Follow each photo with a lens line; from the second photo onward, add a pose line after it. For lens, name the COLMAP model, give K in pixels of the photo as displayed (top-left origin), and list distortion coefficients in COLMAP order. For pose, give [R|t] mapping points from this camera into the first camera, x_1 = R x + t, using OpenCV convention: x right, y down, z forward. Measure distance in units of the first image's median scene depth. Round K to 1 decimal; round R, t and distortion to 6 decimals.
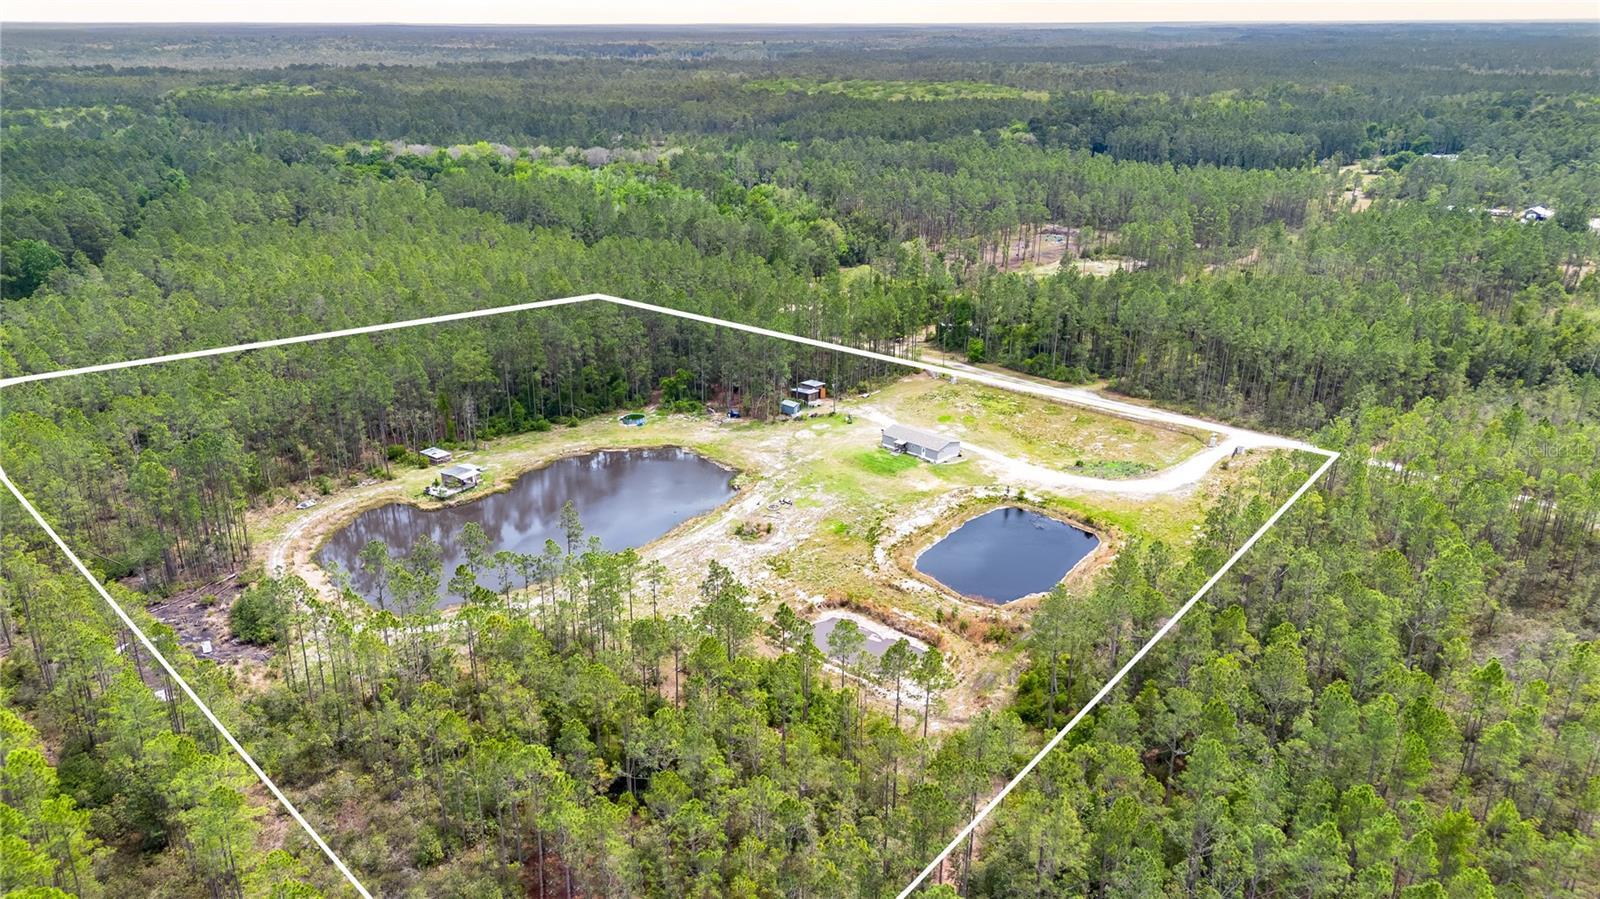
lens RADIAL K [[1142.5, 0, 804.7], [0, 1142.5, 451.0], [0, 0, 1]] dist [0.059262, -0.051751]
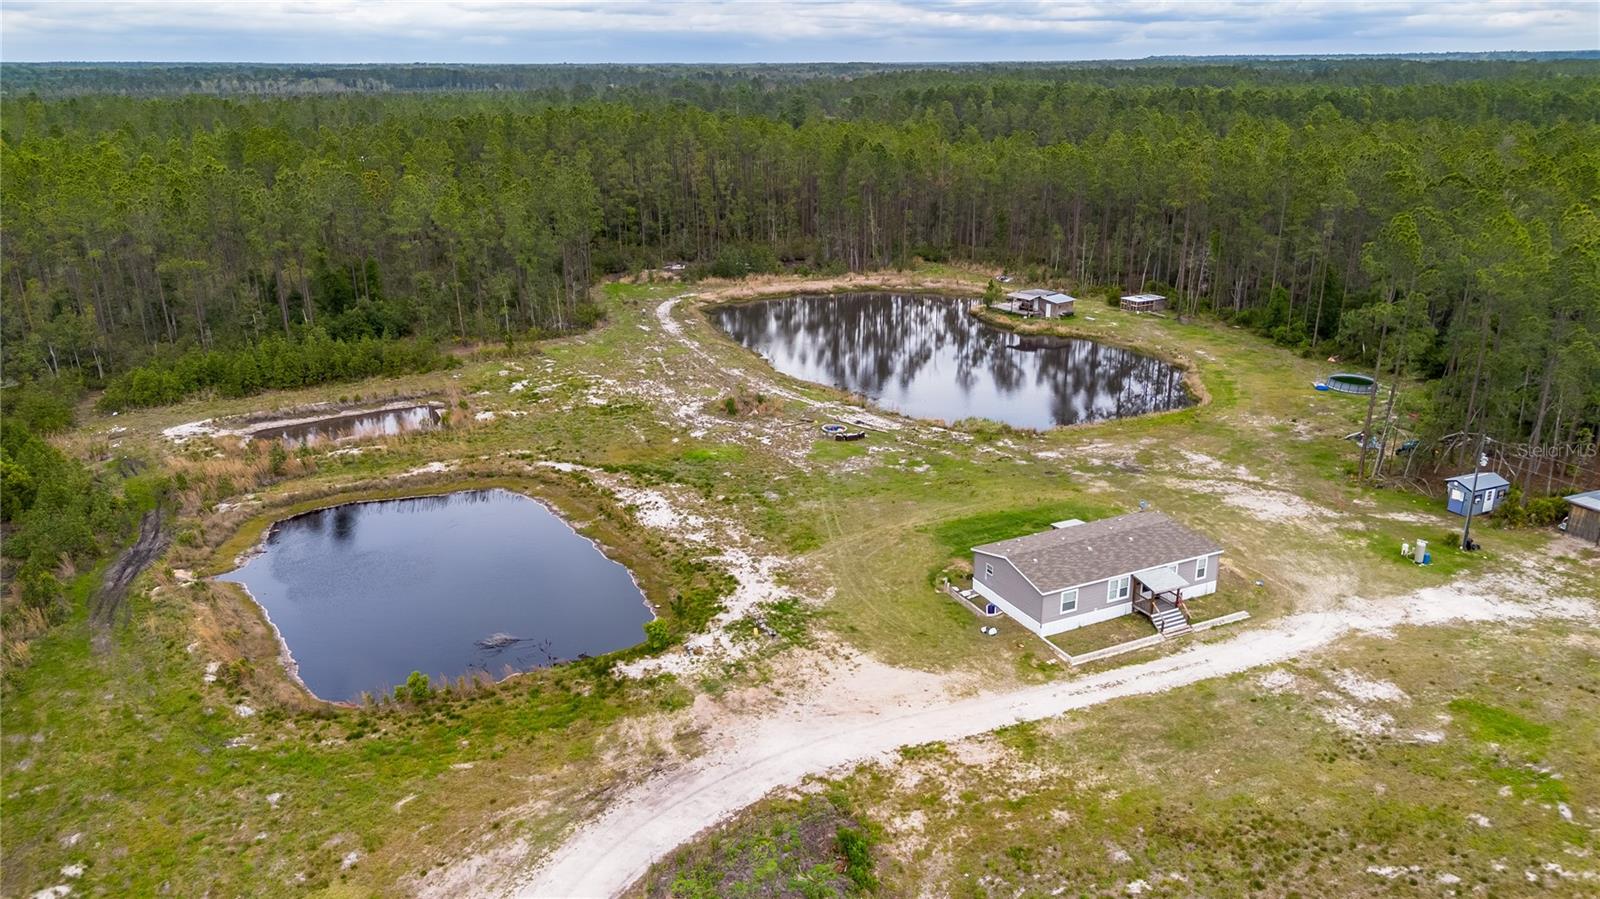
lens RADIAL K [[1118.4, 0, 804.6], [0, 1118.4, 465.8], [0, 0, 1]] dist [0.057942, -0.041856]
pose [[-0.338066, 0.320047, -0.885032, 0.456300], [-0.324698, 0.842994, 0.428874, -0.160005], [0.883336, 0.432356, -0.181069, 1.095721]]
